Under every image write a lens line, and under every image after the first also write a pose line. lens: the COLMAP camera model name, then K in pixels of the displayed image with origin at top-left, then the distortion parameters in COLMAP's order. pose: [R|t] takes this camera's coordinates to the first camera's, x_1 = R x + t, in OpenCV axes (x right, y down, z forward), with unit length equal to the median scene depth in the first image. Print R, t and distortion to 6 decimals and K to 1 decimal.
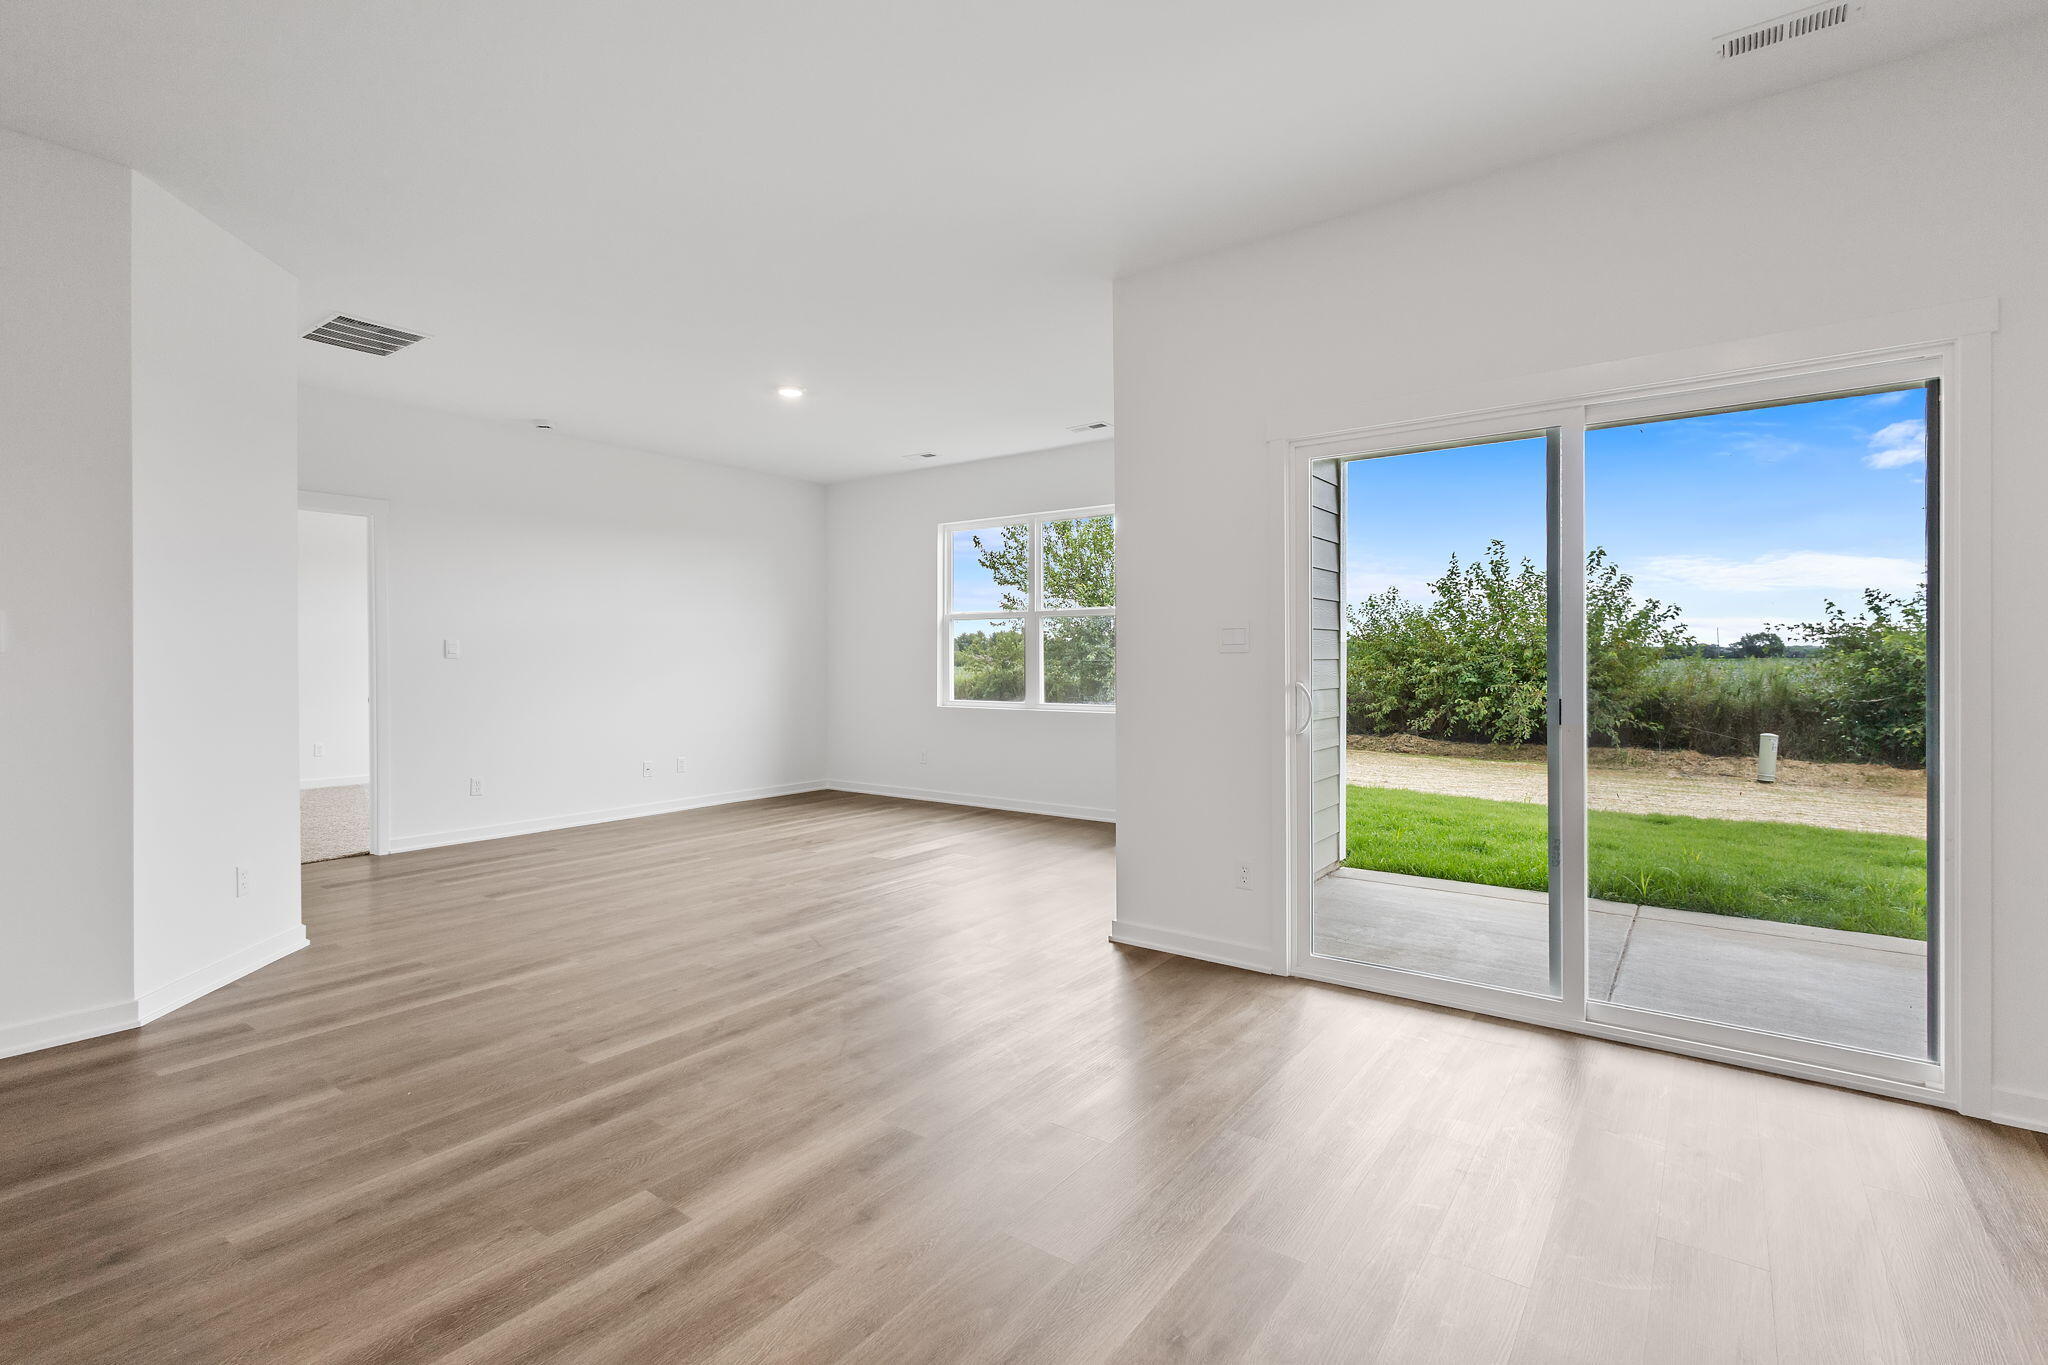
lens RADIAL K [[948.6, 0, 1019.2], [0, 948.6, 658.2], [0, 0, 1]] dist [0.005284, -0.000975]
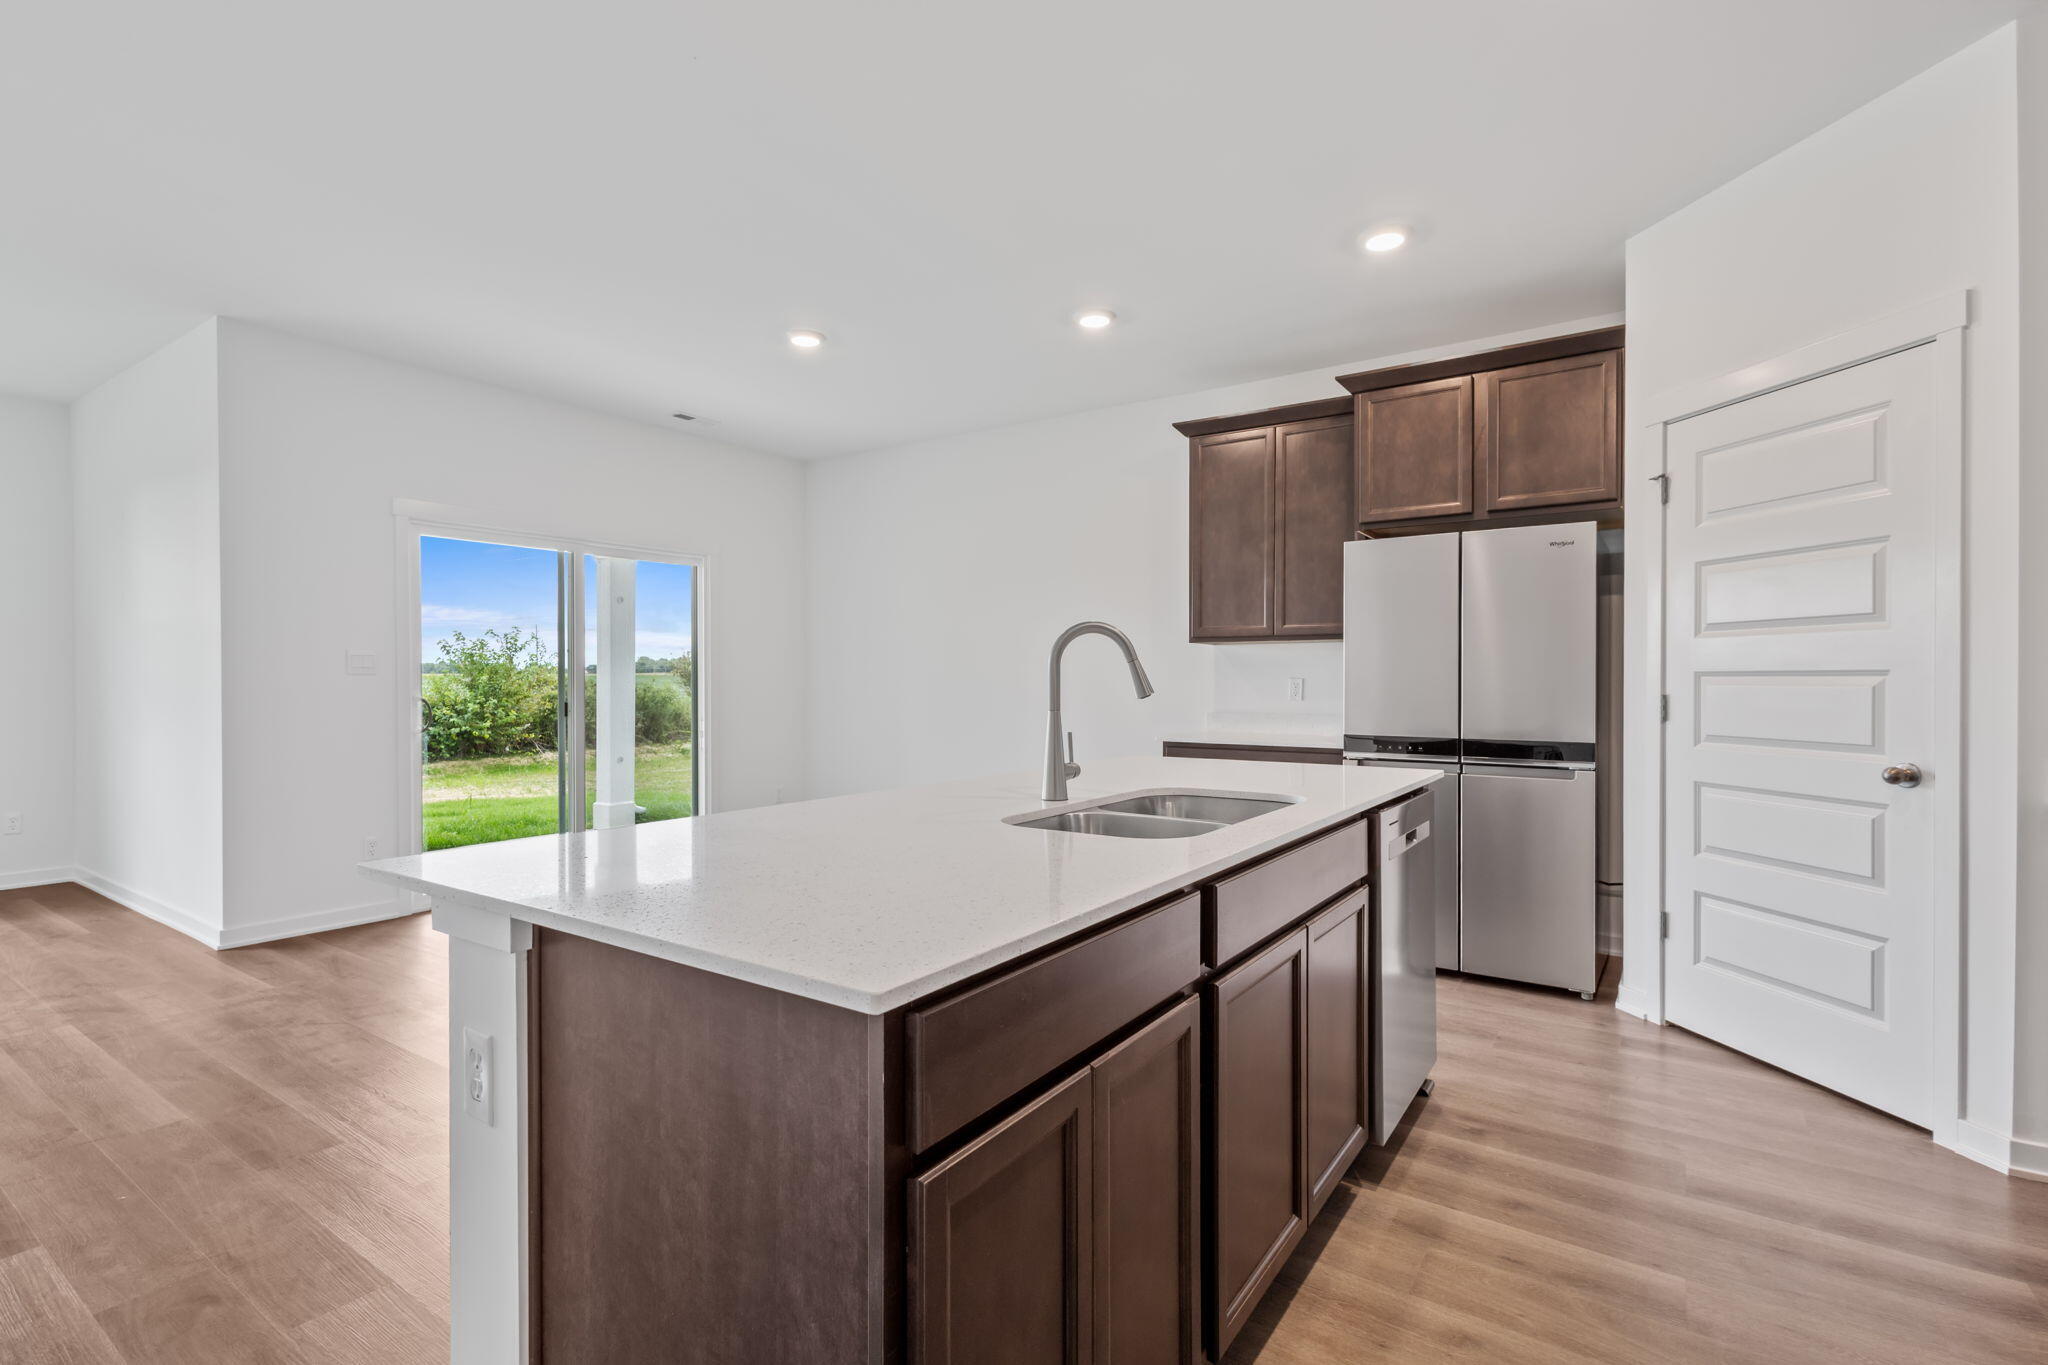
lens RADIAL K [[945.5, 0, 1025.1], [0, 945.5, 687.3], [0, 0, 1]] dist [0.007641, -0.001229]
pose [[-0.036832, -0.006793, 0.999298, -0.268458], [0.000006, 0.999977, 0.006798, 0.000188], [-0.999321, 0.000256, -0.036832, 0.041648]]
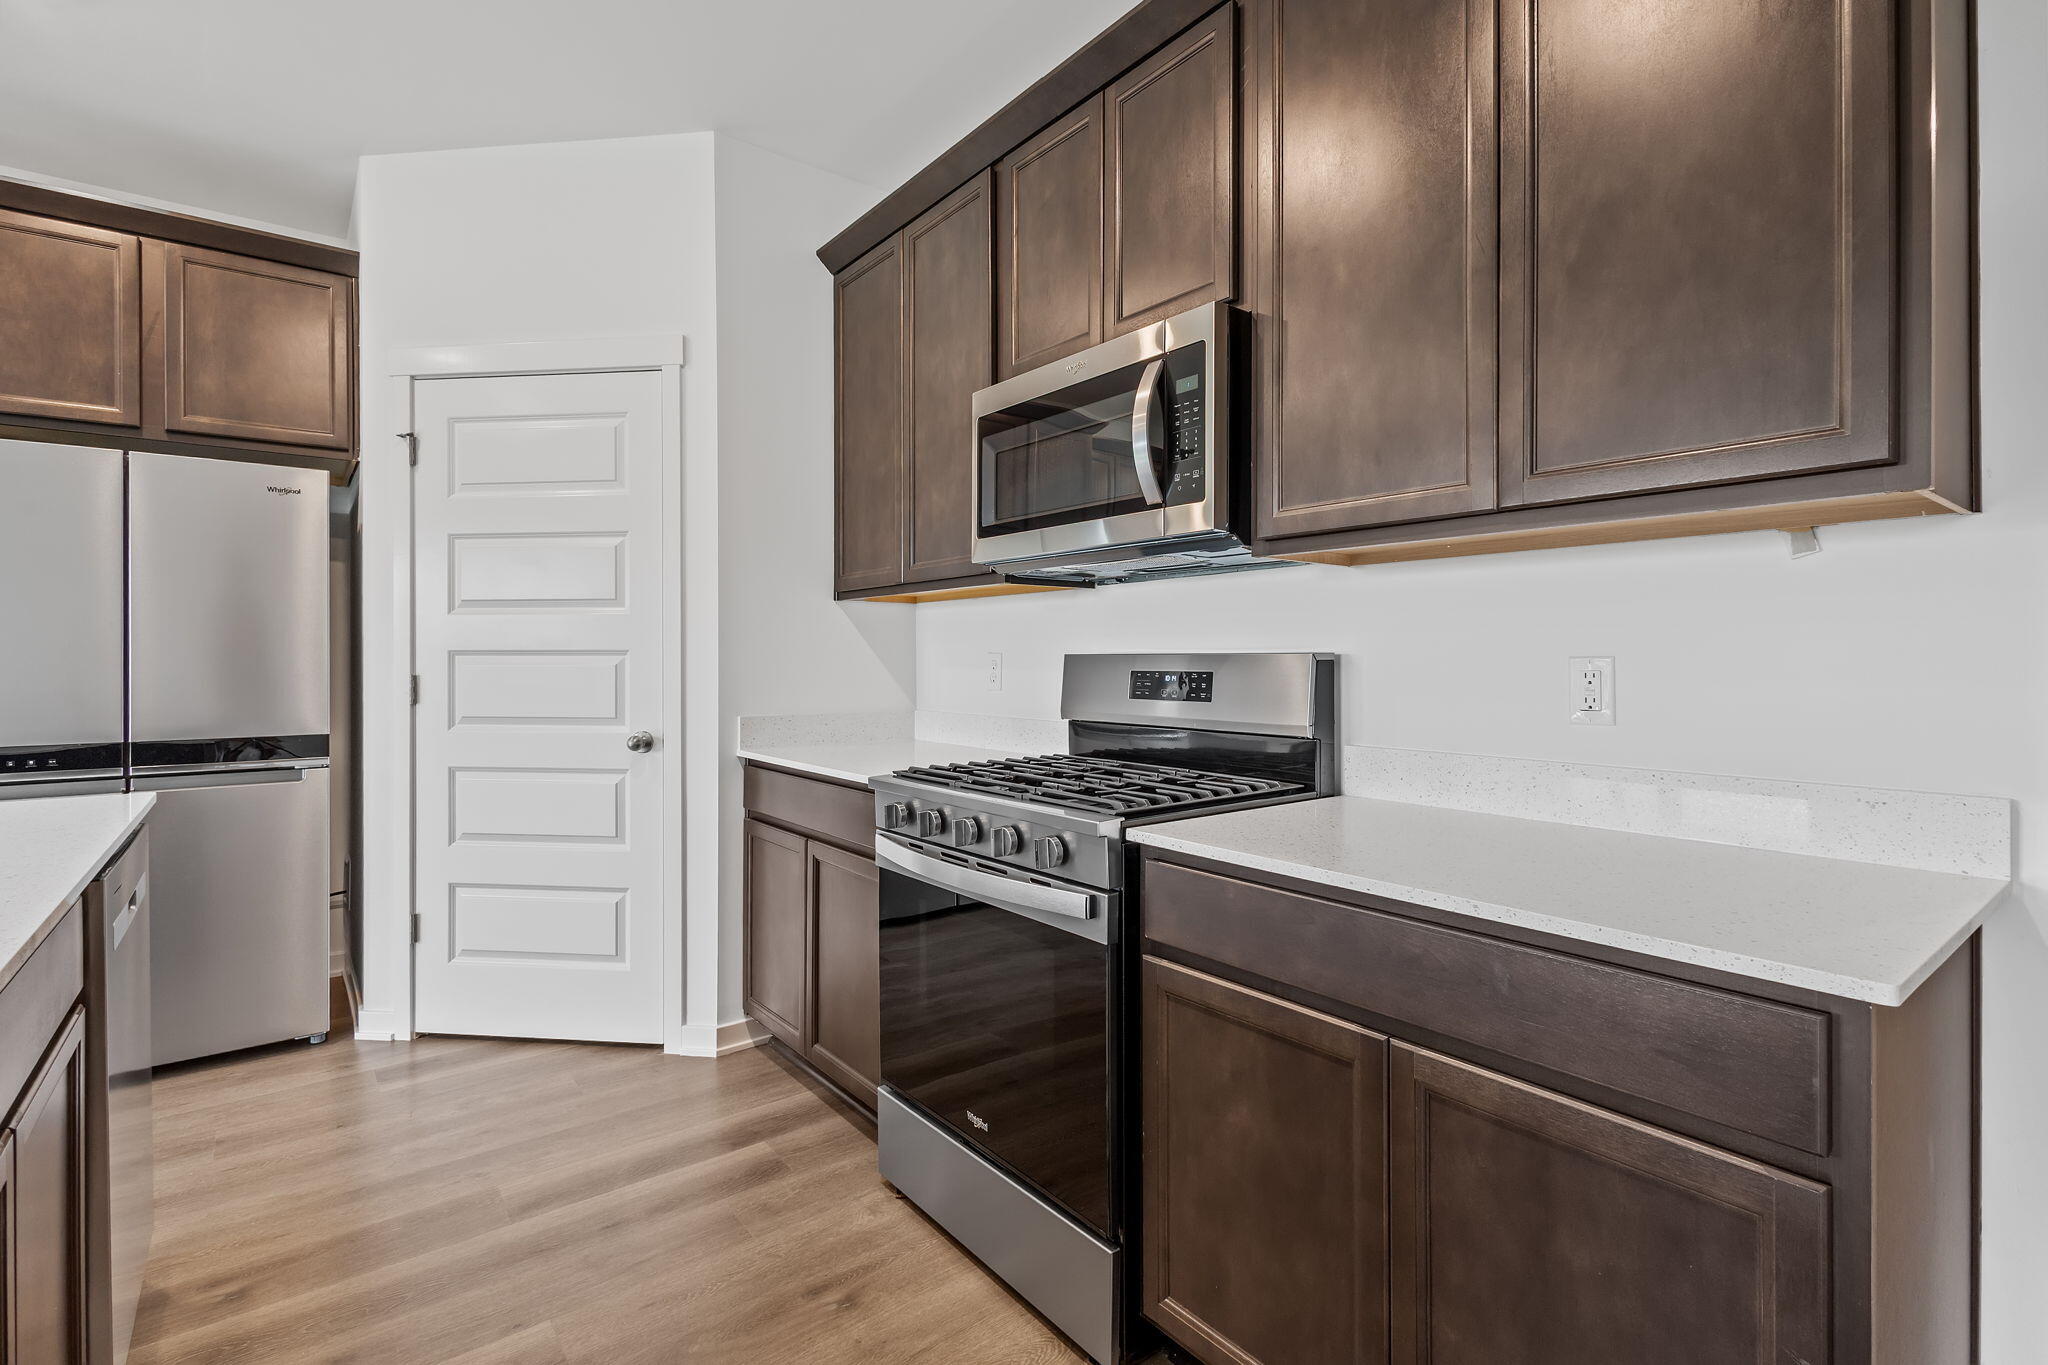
lens RADIAL K [[948.6, 0, 1019.2], [0, 948.6, 658.2], [0, 0, 1]] dist [0.005284, -0.000975]
pose [[-0.963712, 0.001915, 0.266939, -0.229885], [0.002038, 0.999998, 0.000185, 0.000006], [-0.266938, 0.000723, -0.963713, 0.044797]]
